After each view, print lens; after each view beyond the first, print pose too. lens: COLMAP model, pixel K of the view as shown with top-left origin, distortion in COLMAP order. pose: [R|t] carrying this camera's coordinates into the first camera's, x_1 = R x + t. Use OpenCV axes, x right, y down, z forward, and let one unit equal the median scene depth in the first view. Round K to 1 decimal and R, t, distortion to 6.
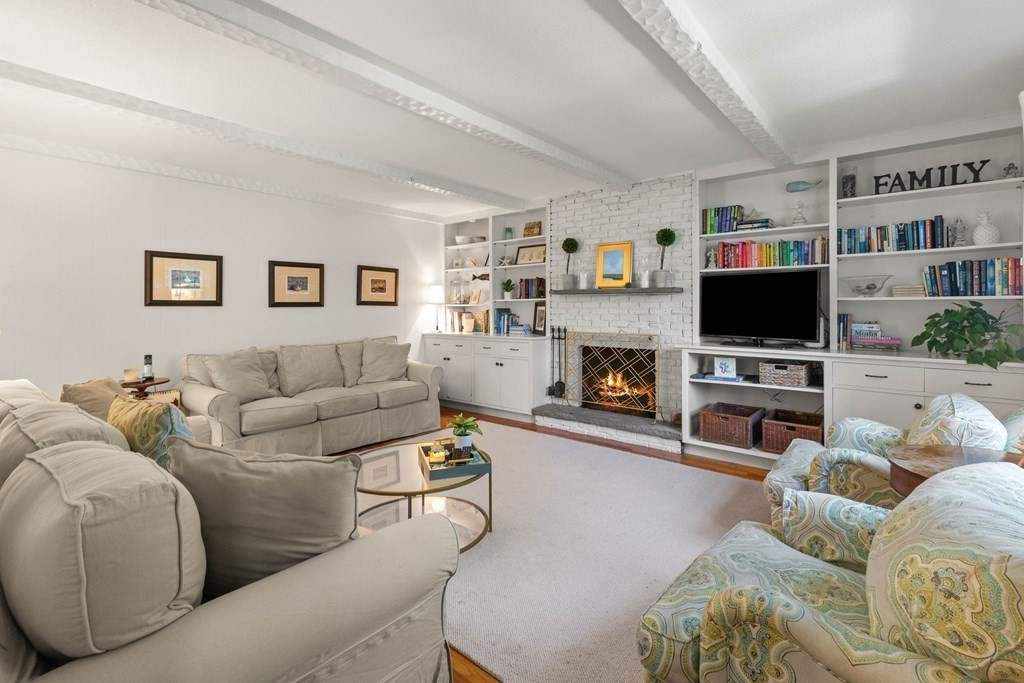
lens RADIAL K [[463.6, 0, 510.3], [0, 463.6, 315.0], [0, 0, 1]] dist [0.003270, 0.000378]
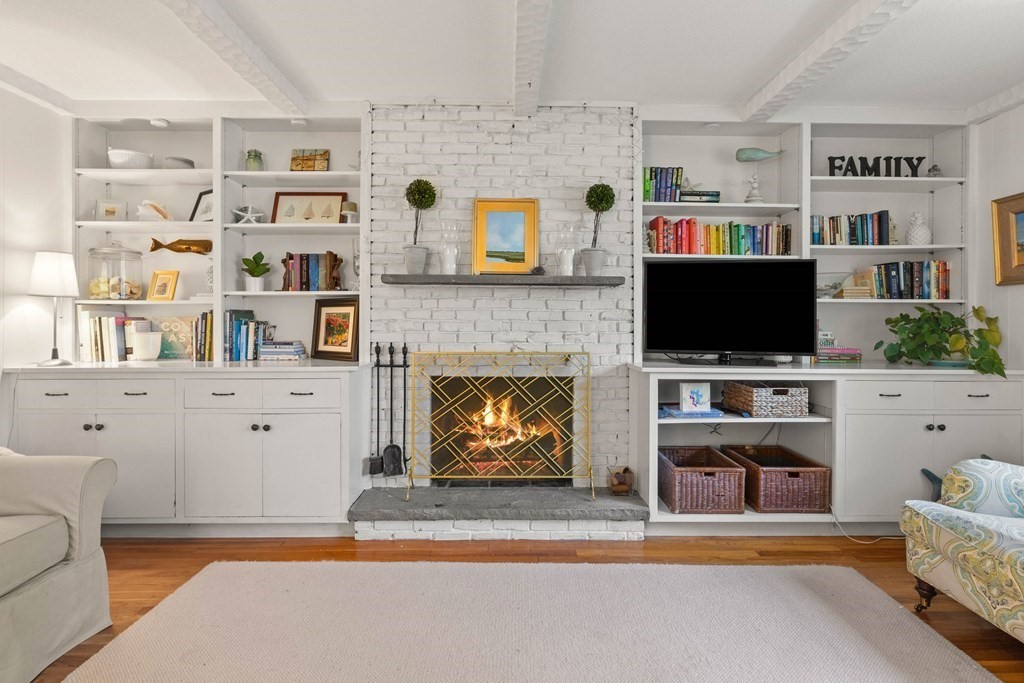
lens RADIAL K [[492.9, 0, 526.0], [0, 492.9, 324.1], [0, 0, 1]] dist [-0.003354, -0.000444]
pose [[0.758465, -0.000548, 0.651713, -0.164740], [0.005217, 0.999973, -0.005231, 0.006768], [-0.651693, 0.007368, 0.758447, 0.511272]]
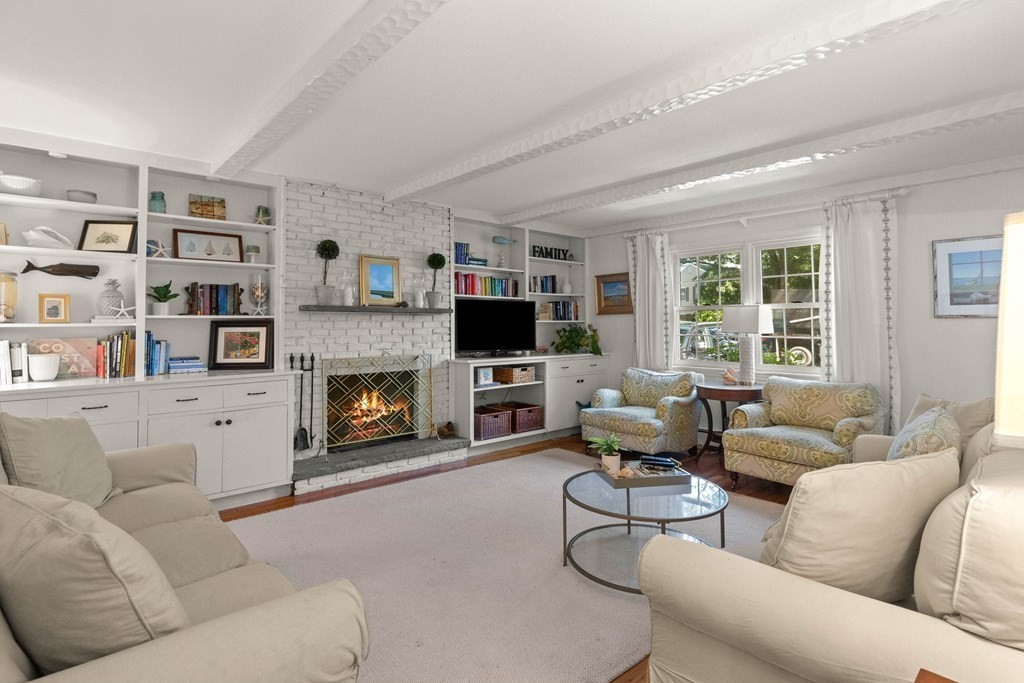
lens RADIAL K [[497.4, 0, 514.7], [0, 497.4, 314.2], [0, 0, 1]] dist [-0.001912, -0.000266]
pose [[0.170063, 0.022995, 0.985165, -0.688811], [0.021464, 0.999404, -0.027033, -0.011094], [-0.985199, 0.025743, 0.169468, 0.581674]]
